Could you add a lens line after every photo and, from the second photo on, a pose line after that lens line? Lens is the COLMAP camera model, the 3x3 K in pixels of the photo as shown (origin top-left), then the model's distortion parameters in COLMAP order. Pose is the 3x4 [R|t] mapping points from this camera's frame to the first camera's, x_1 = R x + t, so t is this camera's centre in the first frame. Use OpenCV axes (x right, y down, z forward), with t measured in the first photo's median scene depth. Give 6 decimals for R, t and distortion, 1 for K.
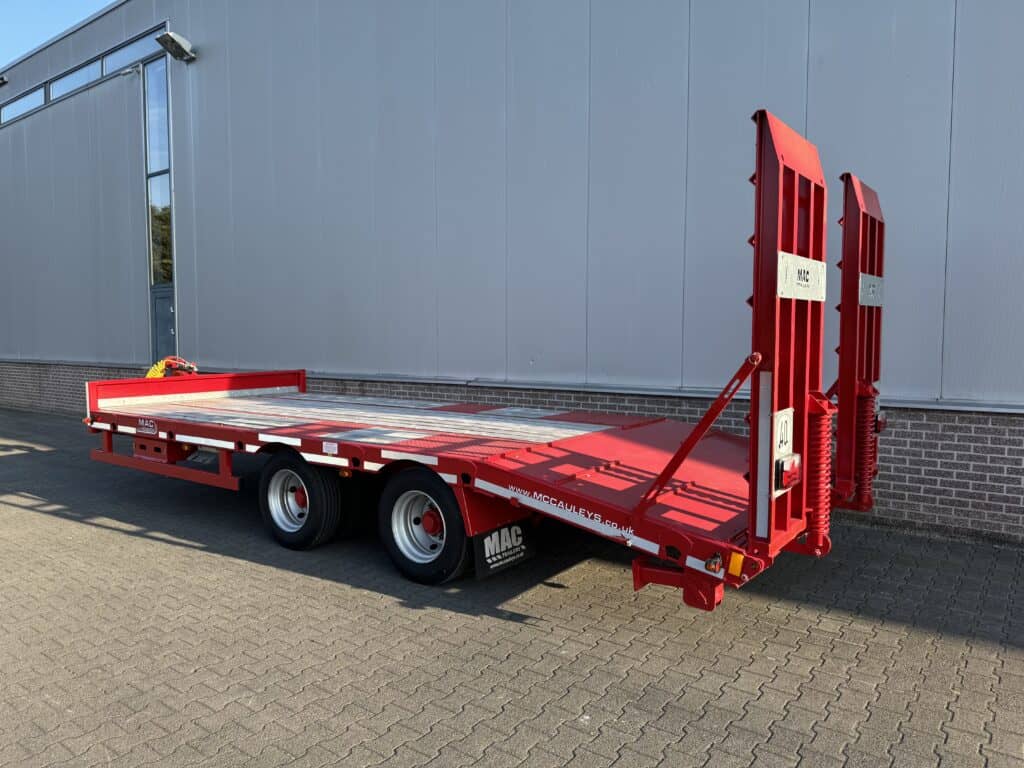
lens RADIAL K [[725.6, 0, 509.8], [0, 725.6, 377.2], [0, 0, 1]] dist [0.044988, -0.047258]
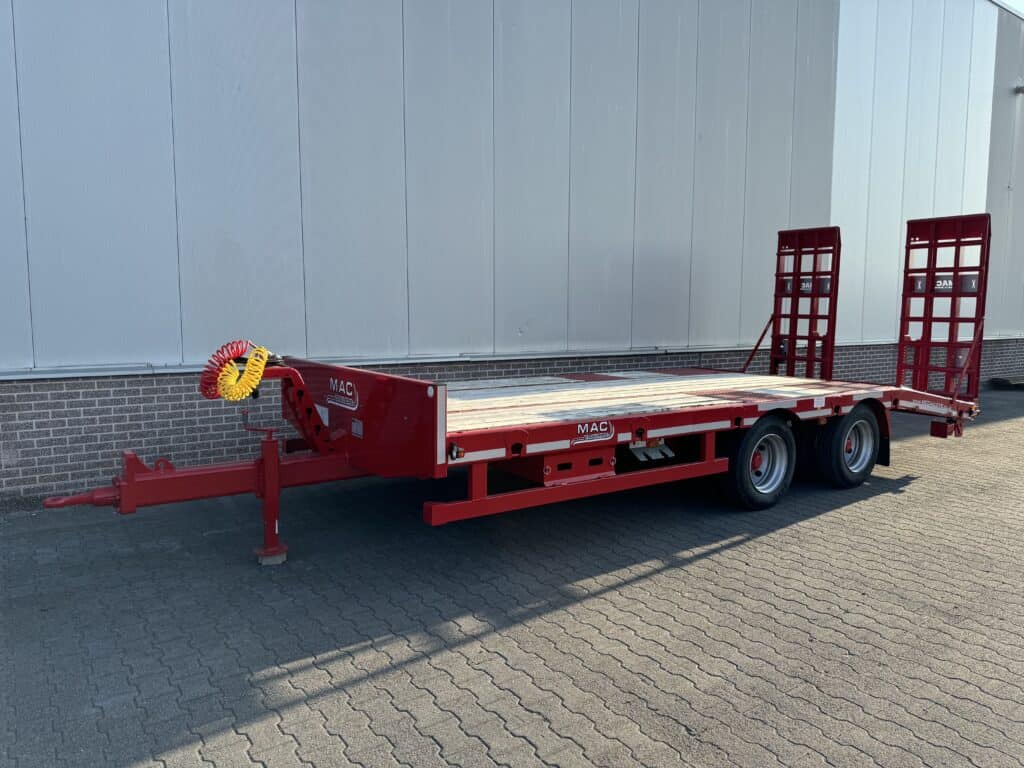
lens RADIAL K [[725.6, 0, 512.4], [0, 725.6, 372.4], [0, 0, 1]] dist [0.044988, -0.047258]
pose [[0.308680, -0.072966, 0.948363, -1.400630], [0.047931, 0.996980, 0.061106, -0.043681], [-0.949958, 0.026594, 0.311245, 1.014268]]
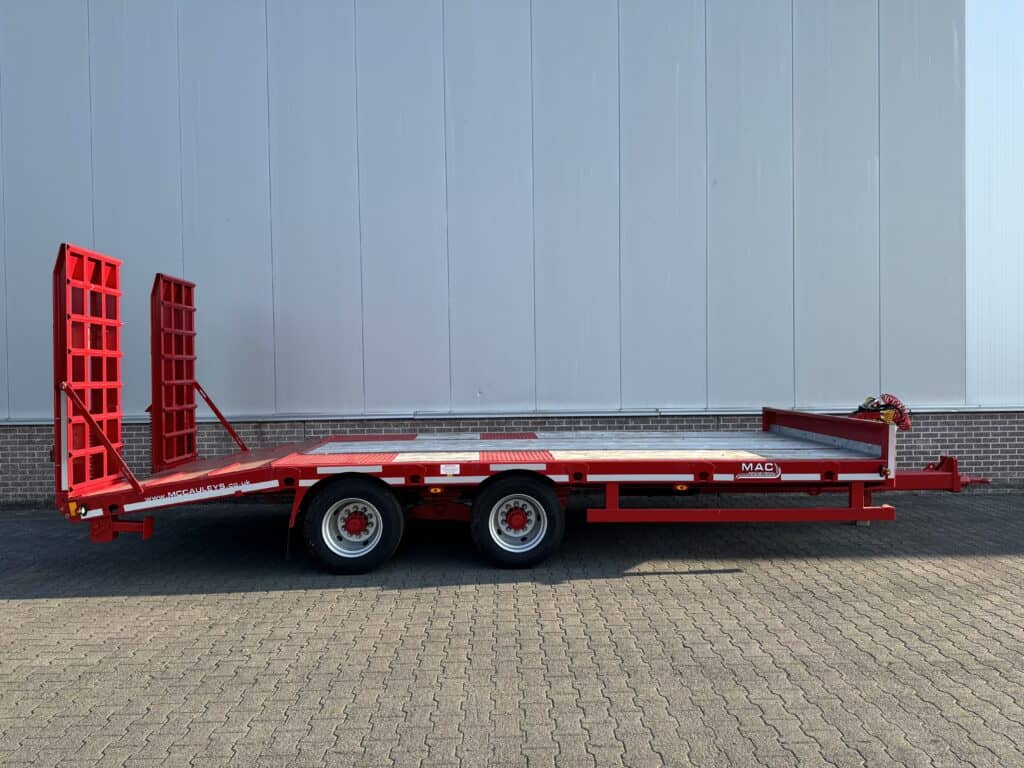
lens RADIAL K [[725.6, 0, 510.0], [0, 725.6, 375.1], [0, 0, 1]] dist [0.044988, -0.047258]
pose [[0.791132, -0.013098, 0.611505, -0.899641], [0.045094, 0.998299, -0.036956, -0.010035], [-0.609981, 0.056812, 0.790377, 0.128536]]
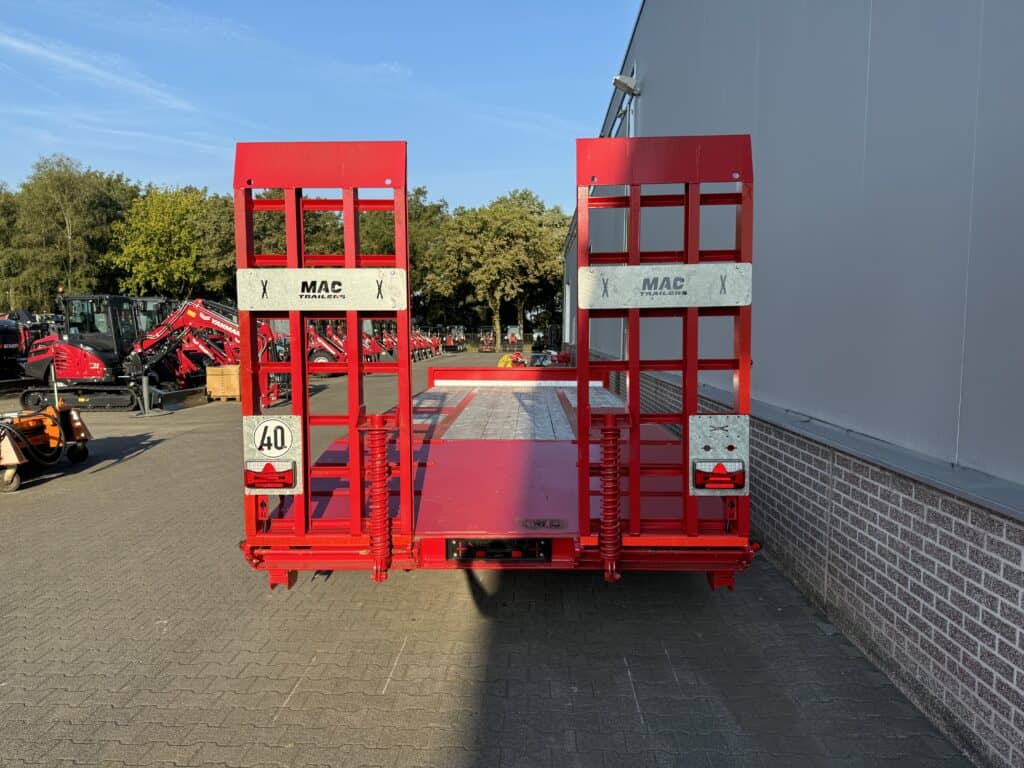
lens RADIAL K [[725.6, 0, 514.5], [0, 725.6, 382.1], [0, 0, 1]] dist [0.044988, -0.047258]
pose [[0.567332, 0.062223, -0.821135, 0.886262], [-0.051940, 0.997860, 0.039729, -0.039124], [0.821849, 0.020110, 0.569350, 0.423573]]
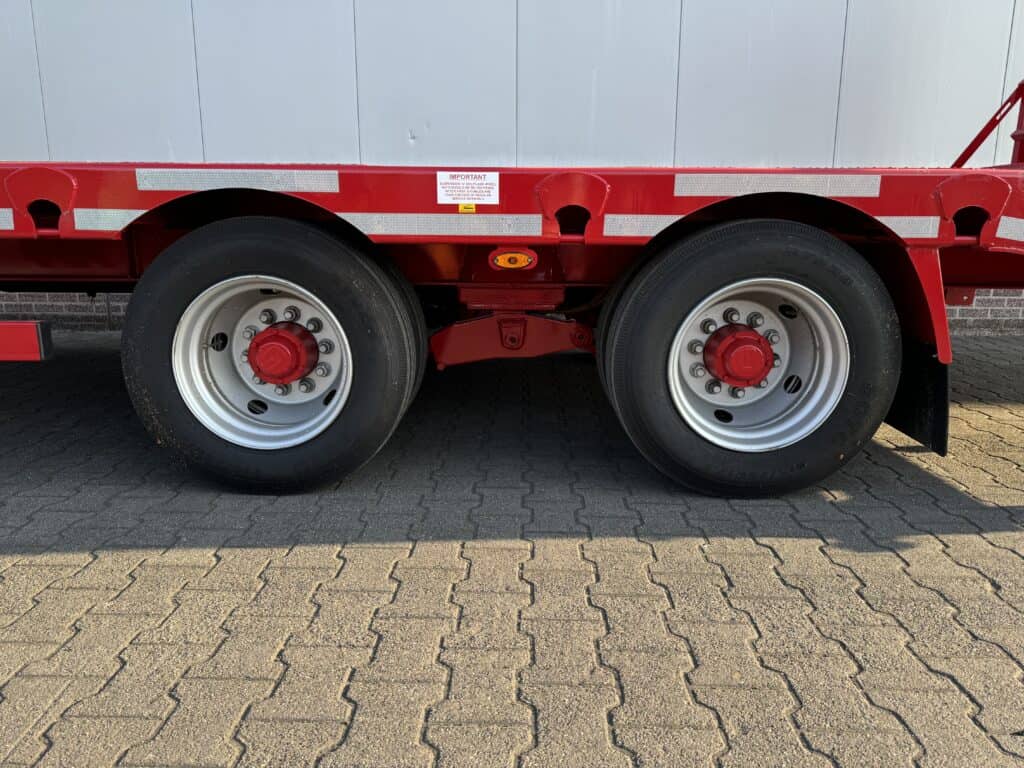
lens RADIAL K [[725.6, 0, 512.6], [0, 725.6, 386.1], [0, 0, 1]] dist [0.044988, -0.047258]
pose [[0.810025, -0.117934, 0.574414, -0.408146], [0.027944, 0.986218, 0.163076, 0.124048], [-0.585730, -0.116044, 0.802156, 0.636889]]
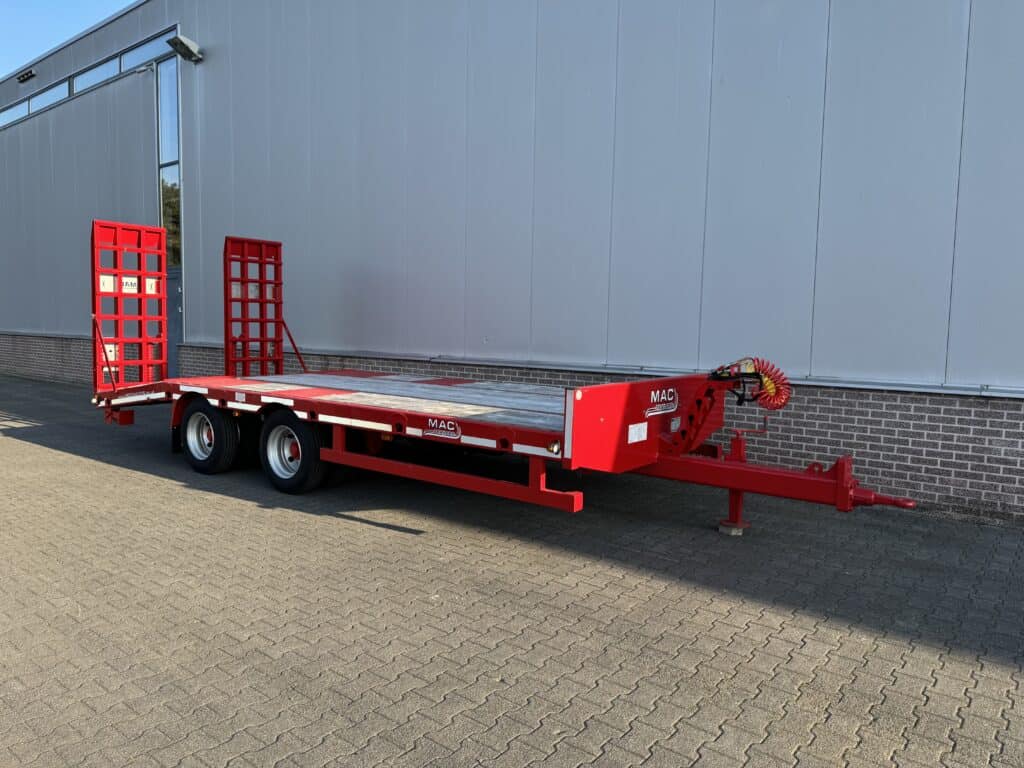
lens RADIAL K [[725.6, 0, 517.1], [0, 725.6, 377.3], [0, 0, 1]] dist [0.044988, -0.047258]
pose [[0.999526, 0.019852, -0.023521, 0.156094], [-0.019438, 0.999654, 0.017708, 0.020739], [0.023864, -0.017243, 0.999567, -0.184599]]
